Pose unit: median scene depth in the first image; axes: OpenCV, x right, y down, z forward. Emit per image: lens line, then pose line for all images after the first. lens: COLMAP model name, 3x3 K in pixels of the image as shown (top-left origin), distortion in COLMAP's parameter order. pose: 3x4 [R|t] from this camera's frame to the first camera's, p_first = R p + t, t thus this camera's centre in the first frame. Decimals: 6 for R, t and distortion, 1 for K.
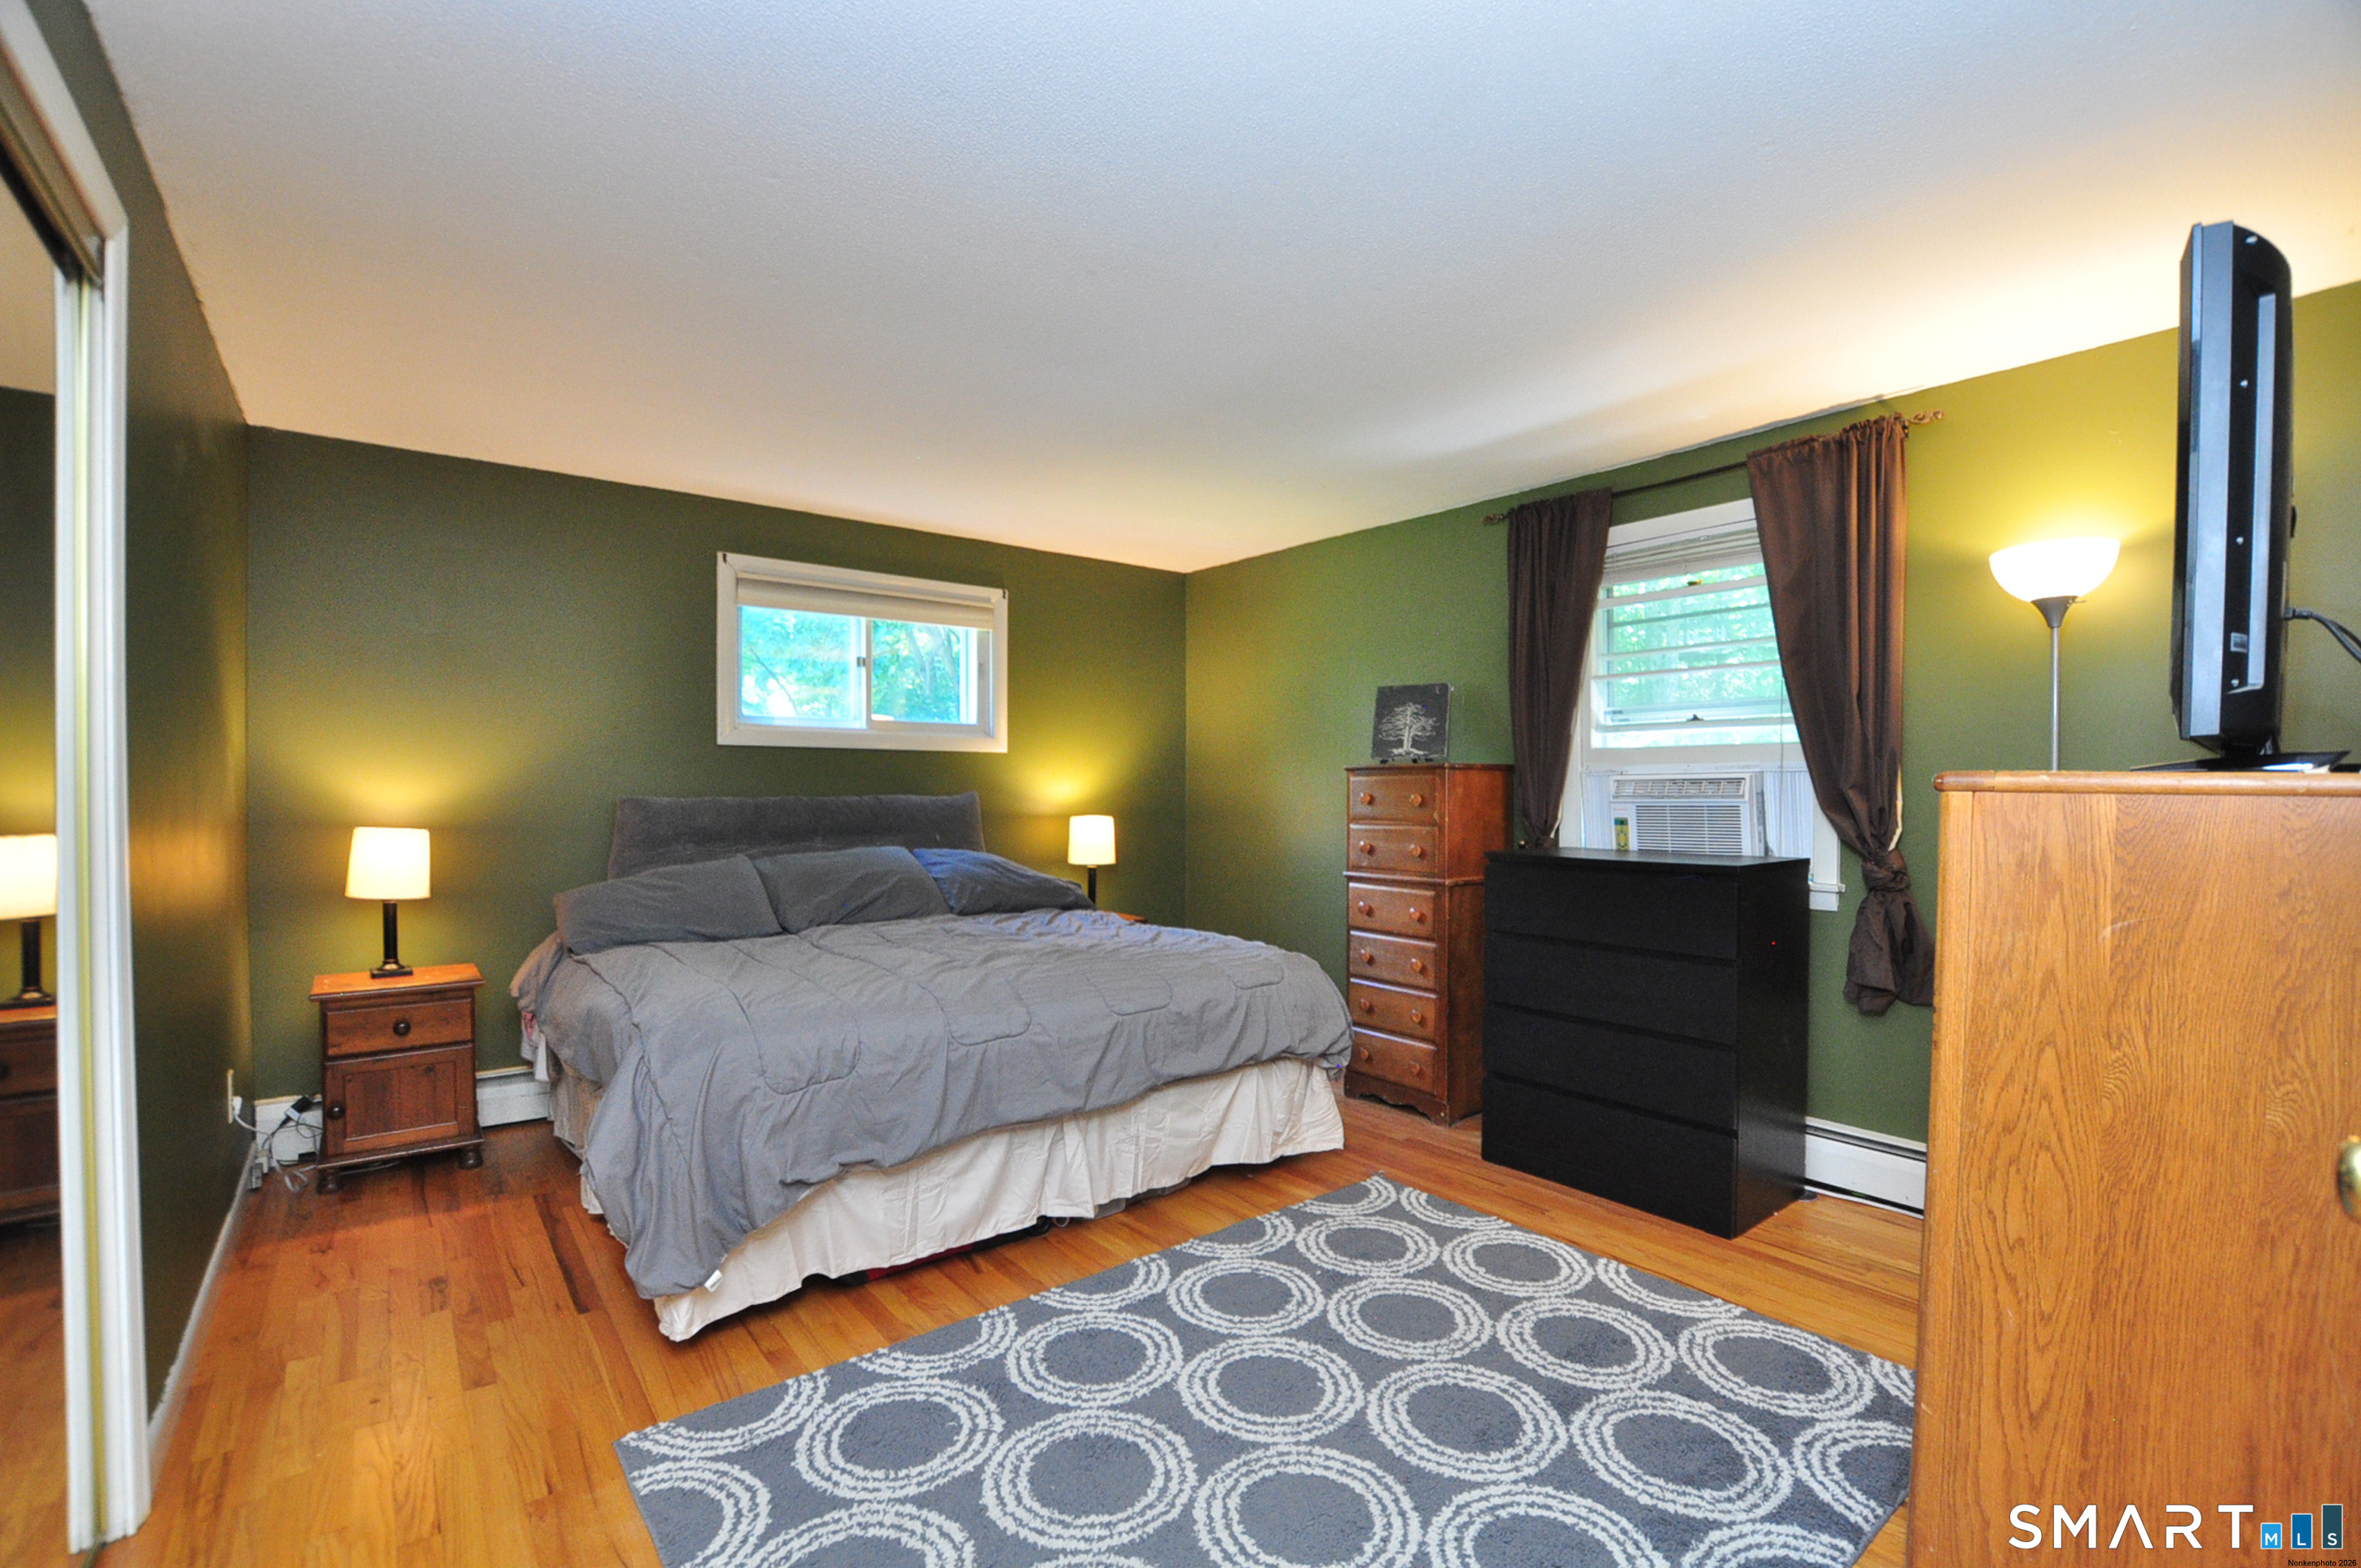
lens RADIAL K [[1019.6, 0, 1196.8], [0, 1019.6, 830.6], [0, 0, 1]] dist [-0.040661, 0.000526]
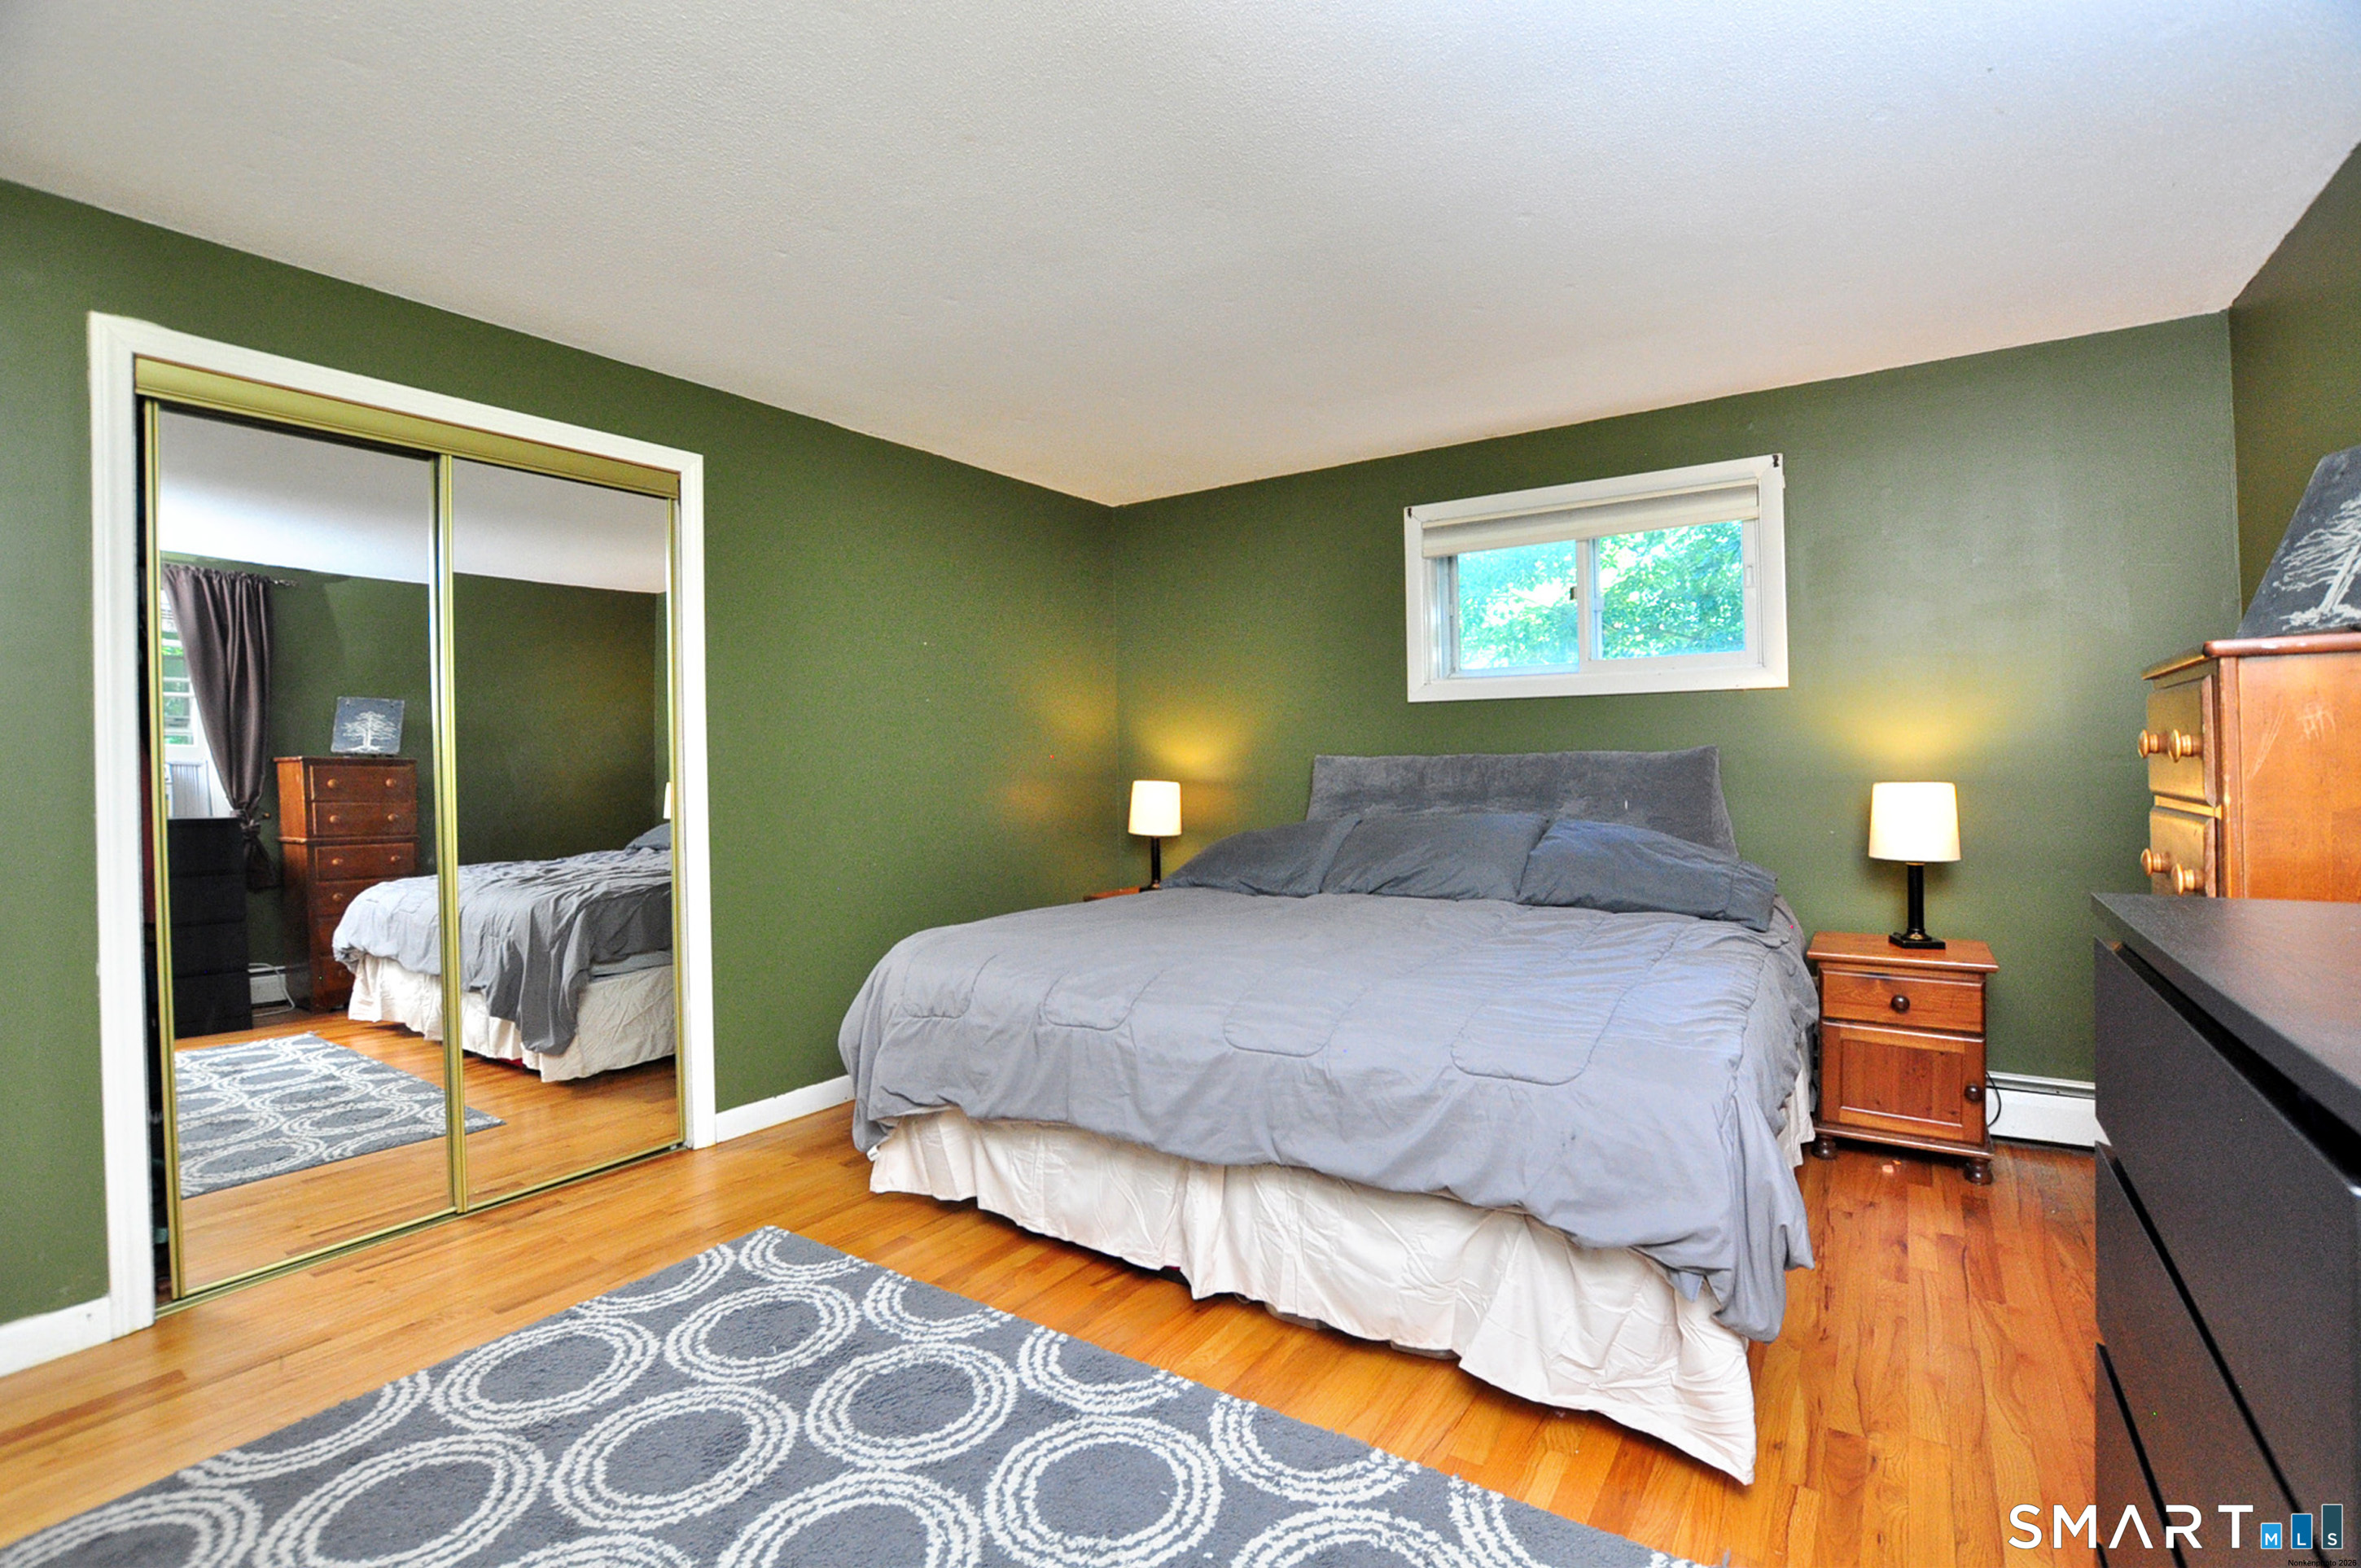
lens RADIAL K [[1053.7, 0, 1291.1], [0, 1053.7, 796.8], [0, 0, 1]] dist [-0.037590, 0.000129]
pose [[0.329460, 0.025473, -0.943826, 0.612815], [-0.026390, 0.999494, 0.017764, -0.011570], [0.943801, 0.019055, 0.329966, 0.747670]]
